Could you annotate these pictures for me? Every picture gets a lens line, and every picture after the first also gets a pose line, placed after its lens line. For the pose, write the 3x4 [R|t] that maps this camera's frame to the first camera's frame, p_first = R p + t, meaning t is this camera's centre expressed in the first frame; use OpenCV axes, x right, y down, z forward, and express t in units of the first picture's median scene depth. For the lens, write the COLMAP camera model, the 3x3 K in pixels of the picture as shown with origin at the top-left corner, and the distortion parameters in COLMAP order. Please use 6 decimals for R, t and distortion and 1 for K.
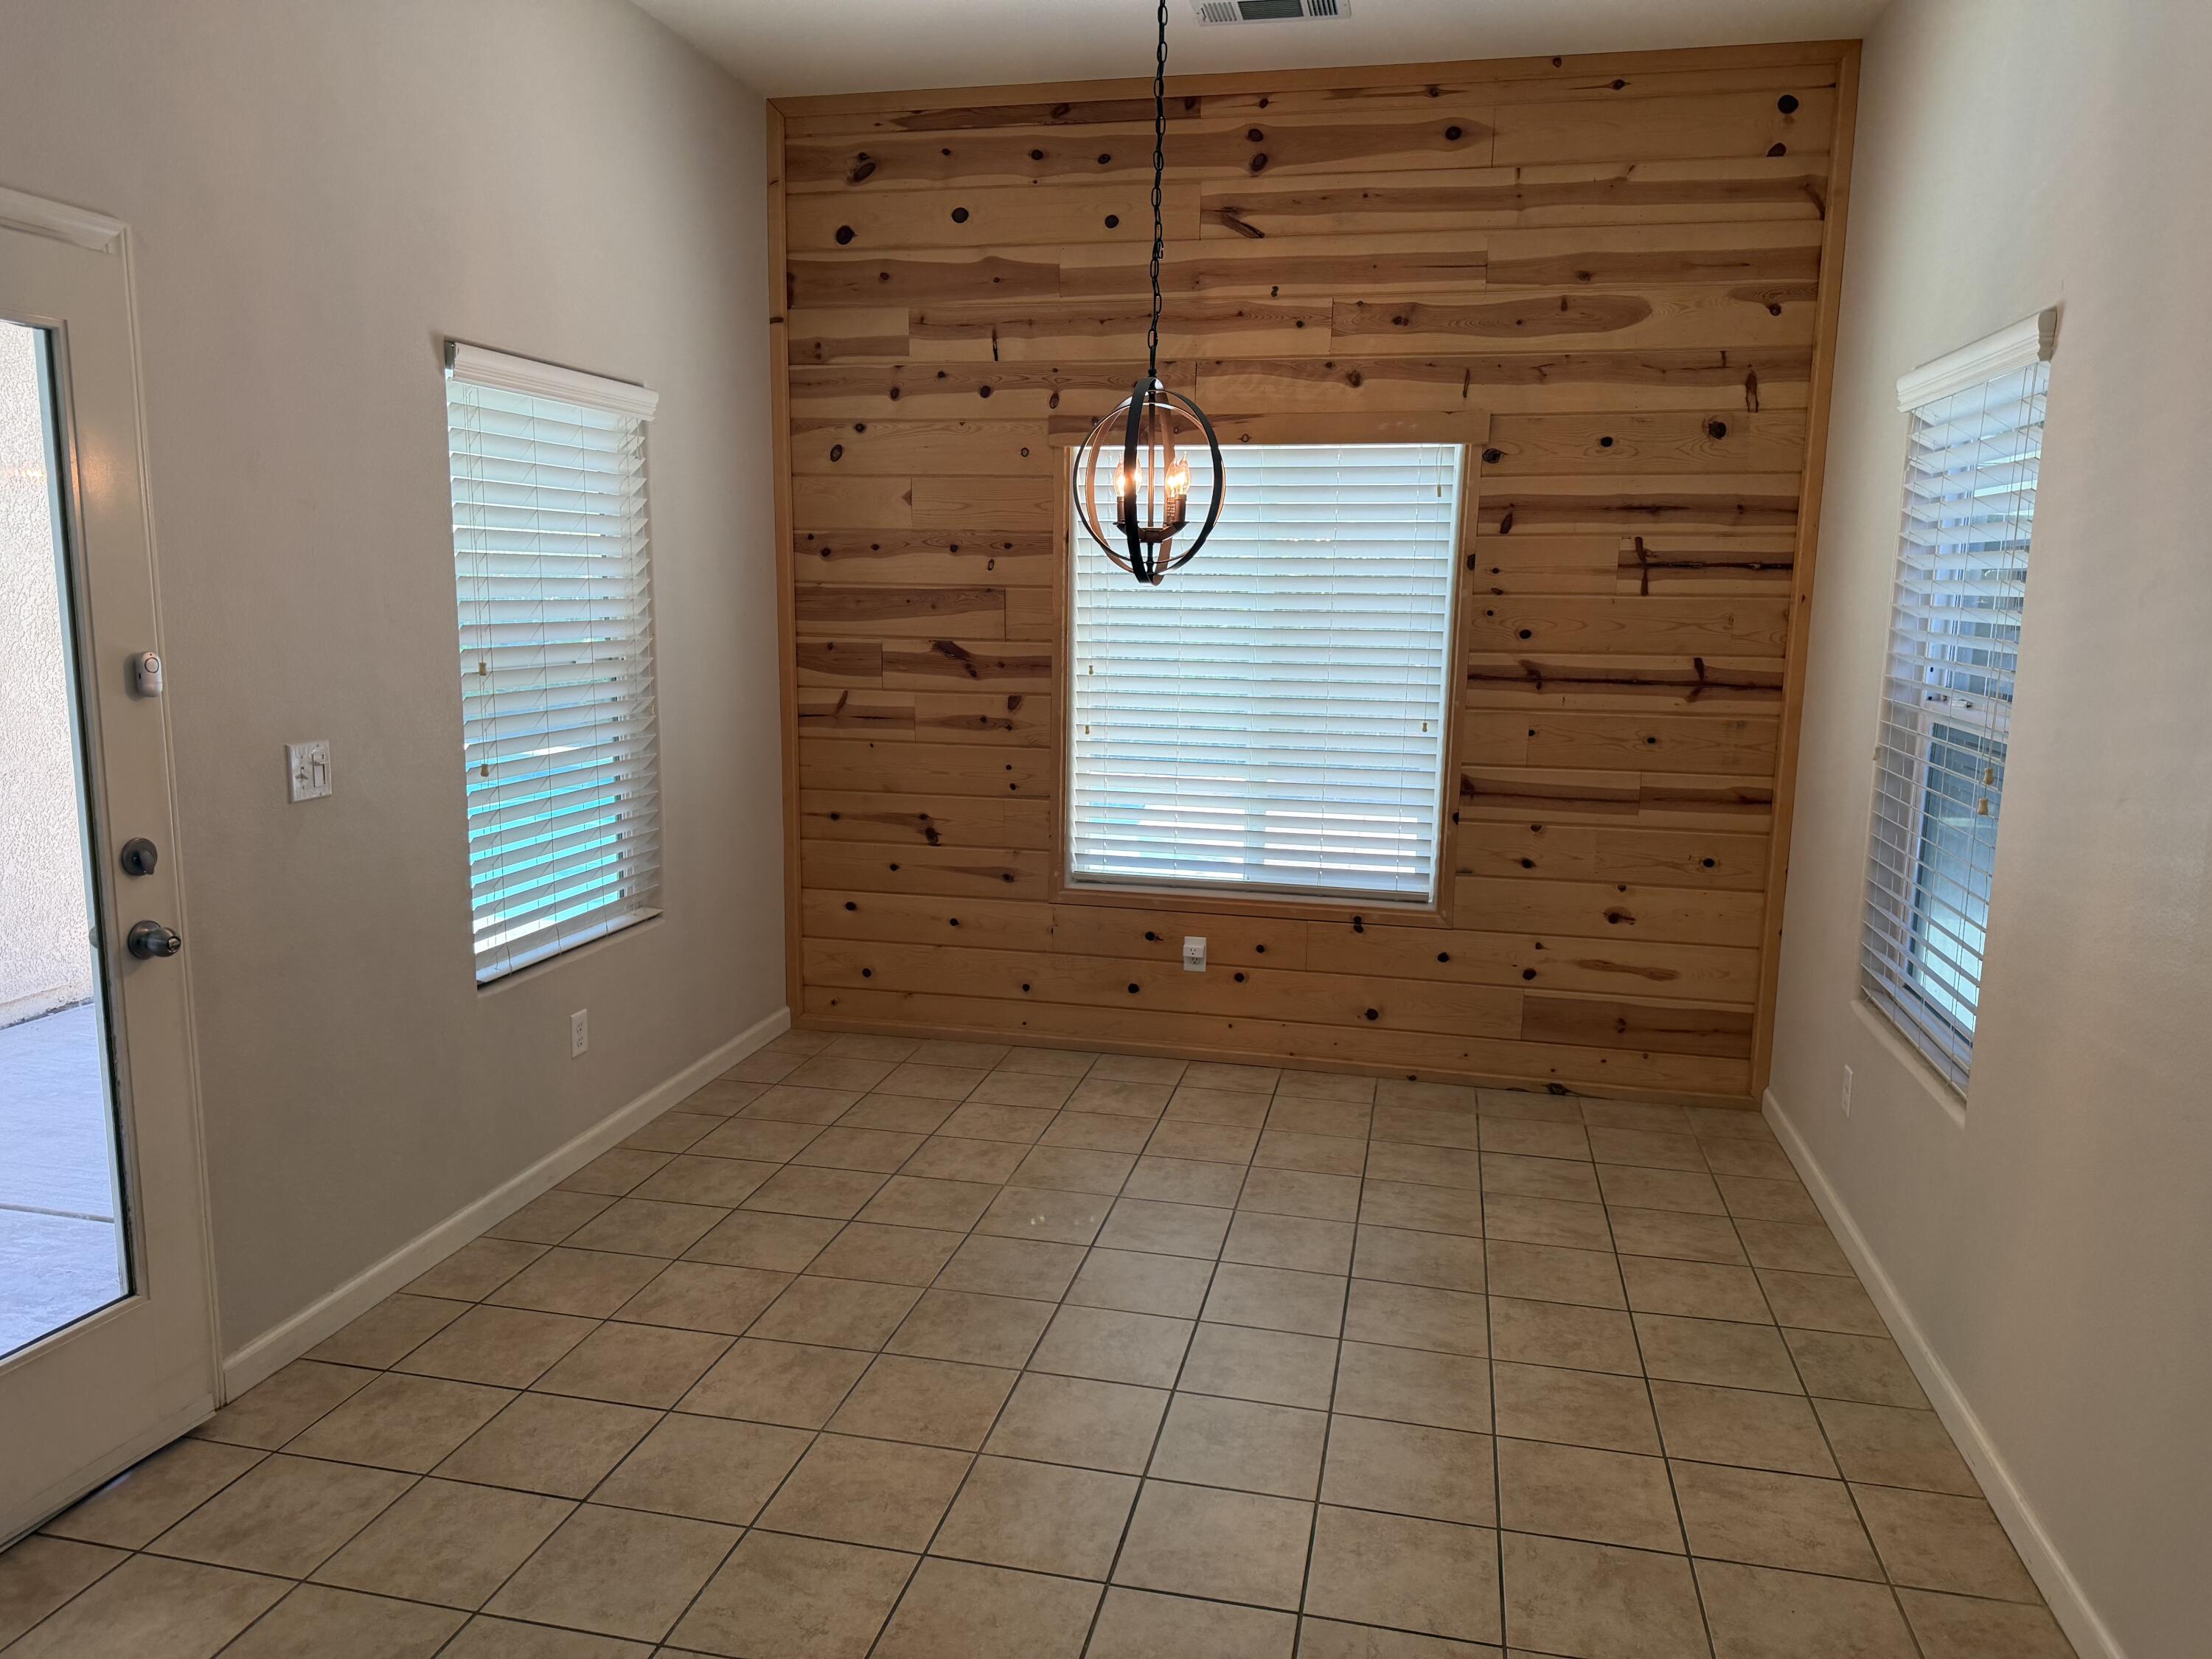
lens RADIAL K [[1571.4, 0, 1127.8], [0, 1571.4, 865.2], [0, 0, 1]] dist [0.152532, -0.333058]
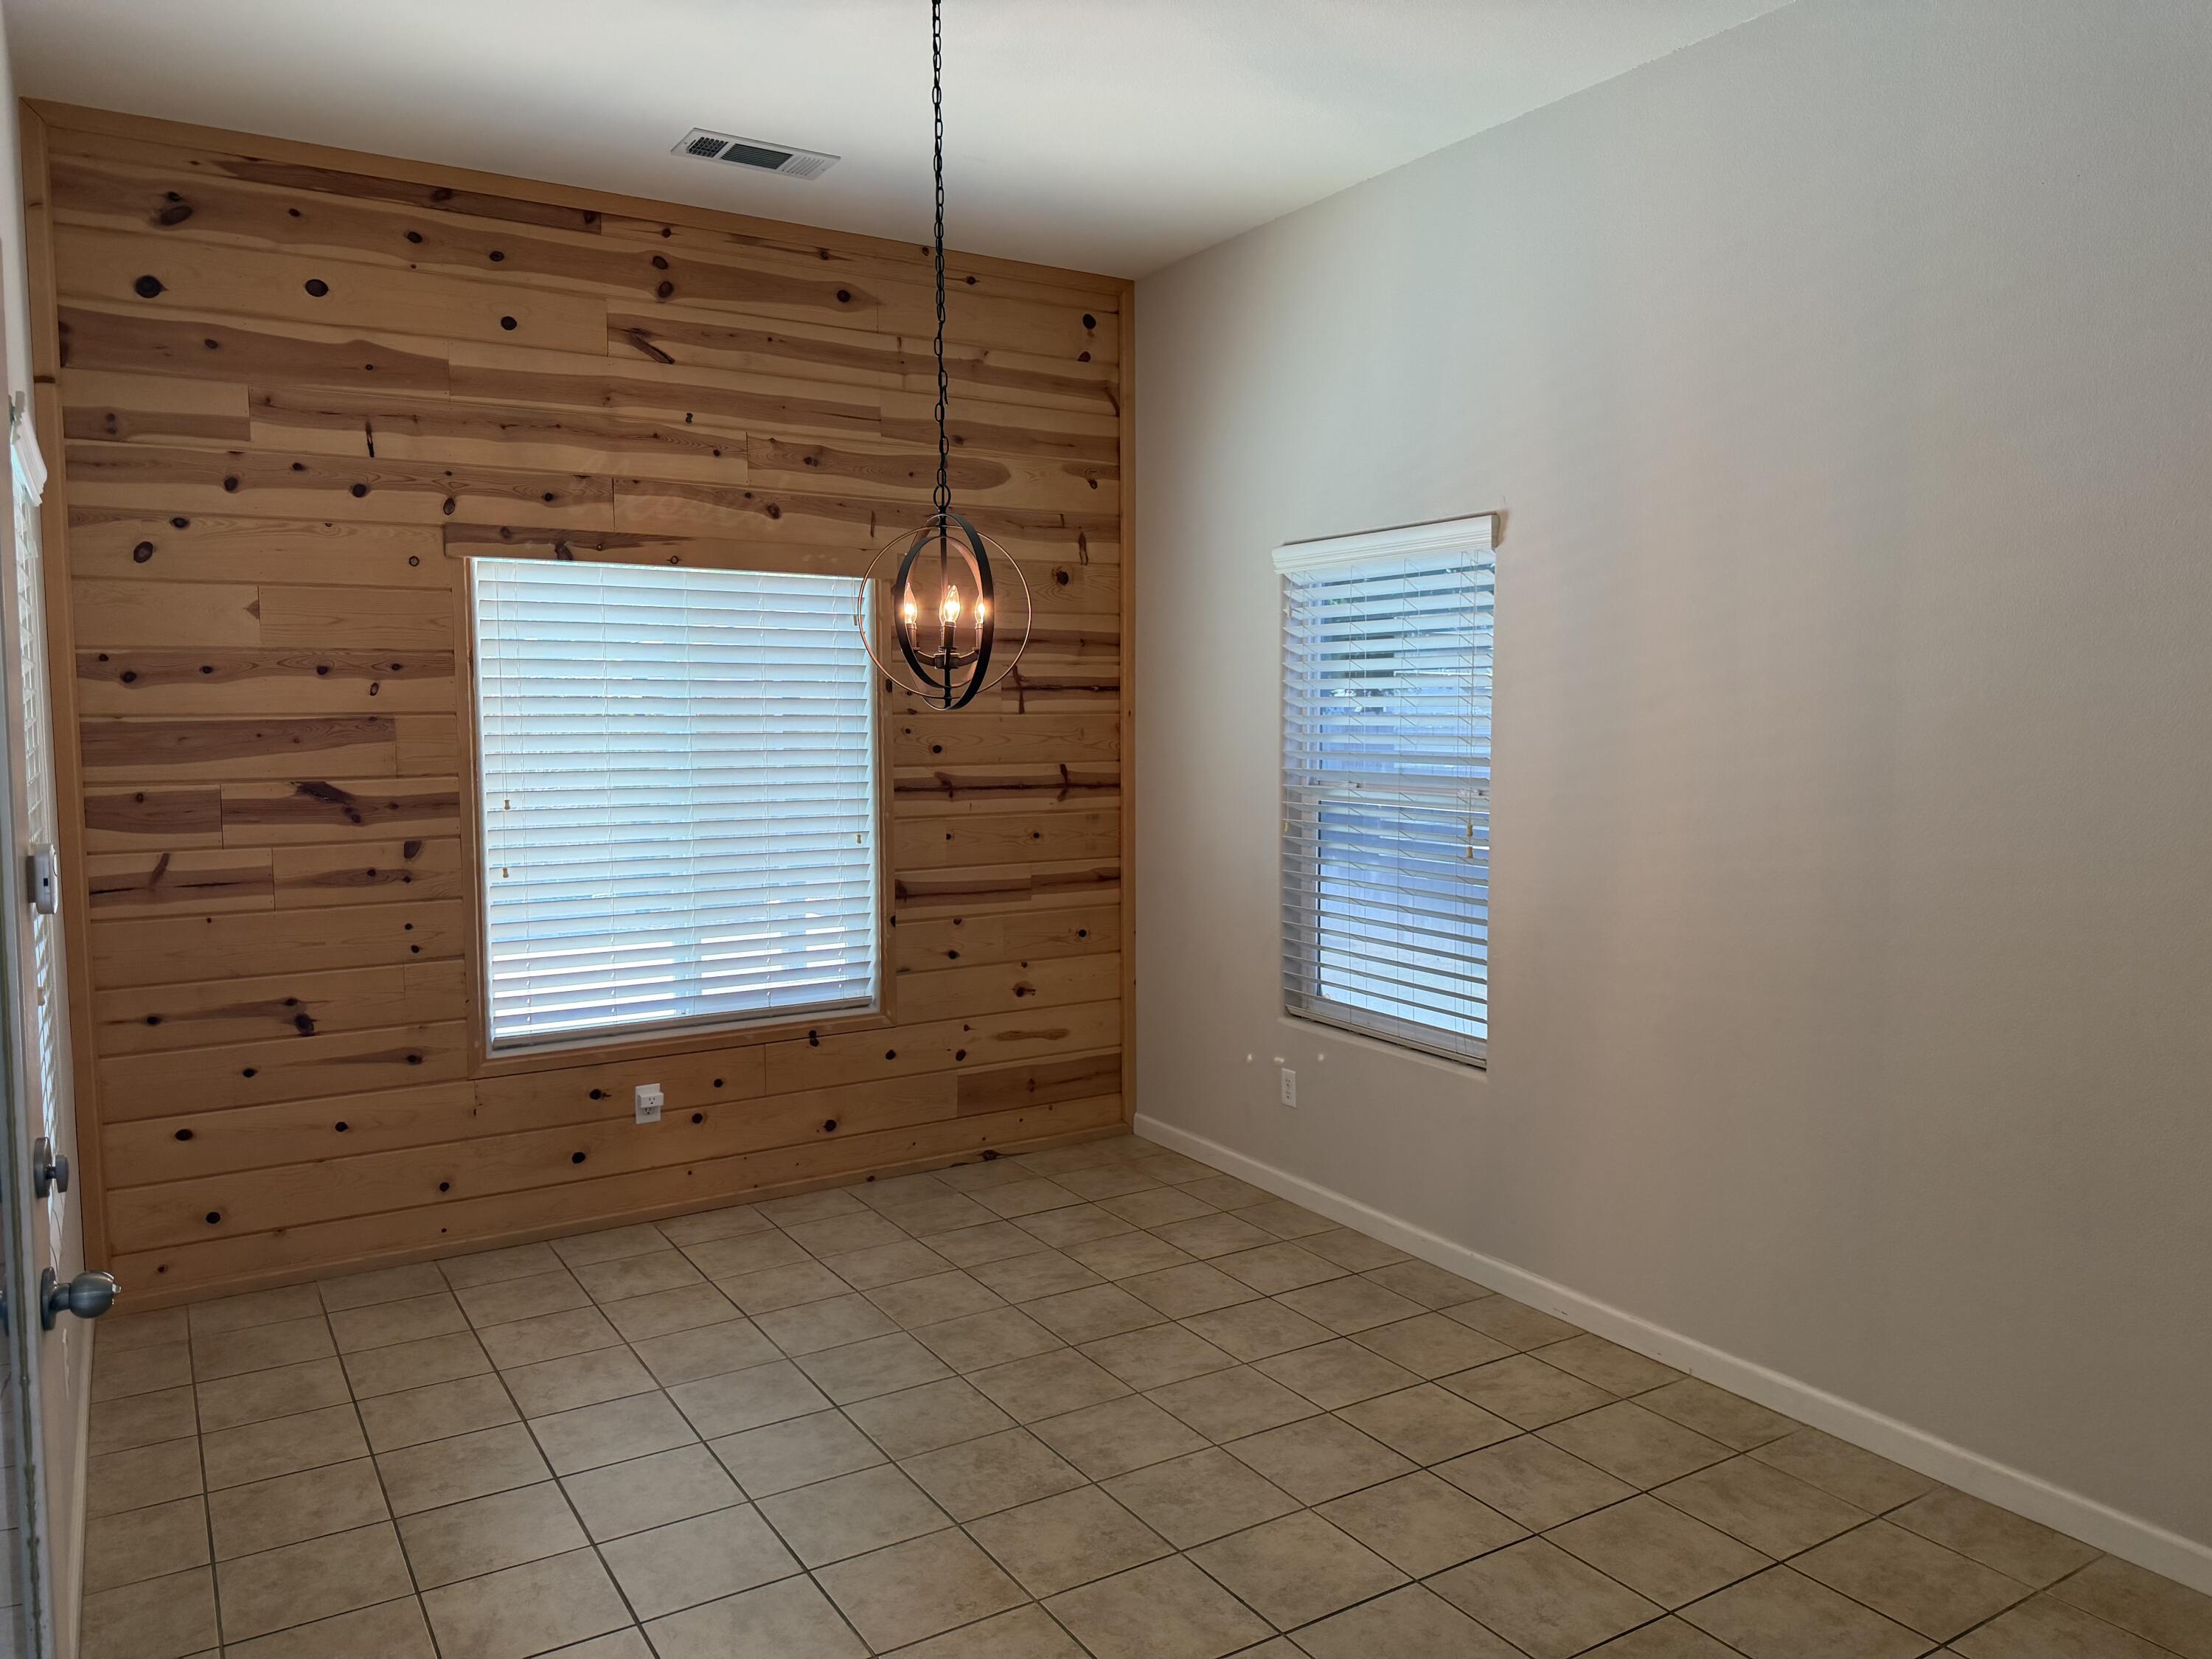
lens RADIAL K [[1561.2, 0, 1109.8], [0, 1561.2, 836.7], [0, 0, 1]] dist [0.136694, -0.247365]
pose [[0.702851, -0.076612, 0.707199, -0.435213], [0.140826, 0.989492, -0.032766, -0.031258], [-0.697258, 0.122621, 0.706255, 0.147815]]
